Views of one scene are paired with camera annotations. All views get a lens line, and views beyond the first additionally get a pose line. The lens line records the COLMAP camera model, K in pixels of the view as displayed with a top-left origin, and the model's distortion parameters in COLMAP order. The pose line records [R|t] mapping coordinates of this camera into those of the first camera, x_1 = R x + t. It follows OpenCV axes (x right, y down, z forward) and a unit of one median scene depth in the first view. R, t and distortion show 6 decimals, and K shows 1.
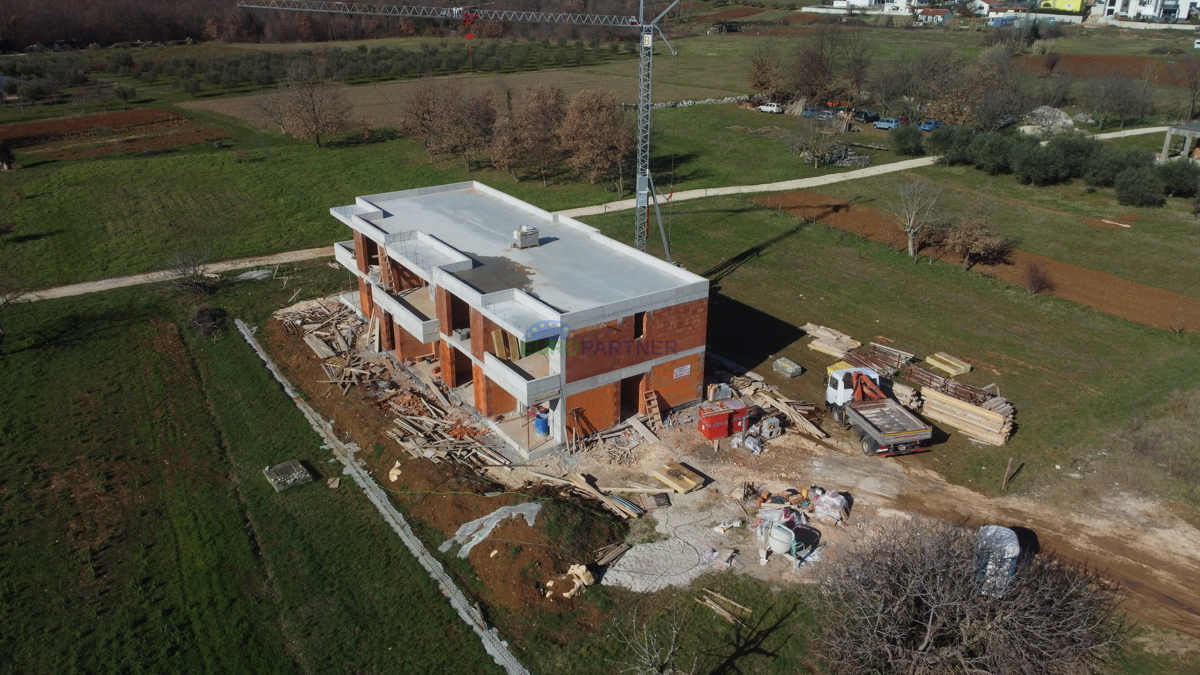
lens RADIAL K [[906.2, 0, 600.0], [0, 906.2, 337.5], [0, 0, 1]] dist [0.008341, -0.008642]
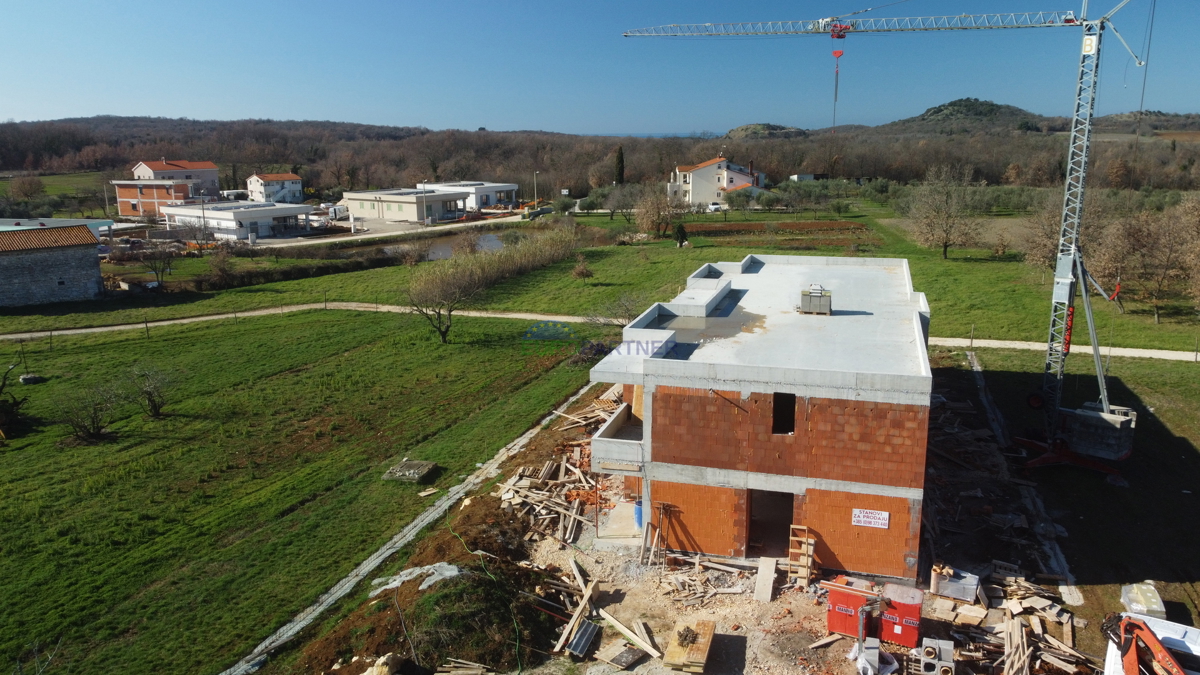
lens RADIAL K [[899.5, 0, 600.0], [0, 899.5, 337.5], [0, 0, 1]] dist [0.002287, -0.000719]
pose [[0.628799, 0.162223, -0.760457, 0.405007], [-0.289537, 0.956513, -0.035364, -0.004422], [0.721651, 0.242417, 0.648424, 0.434799]]
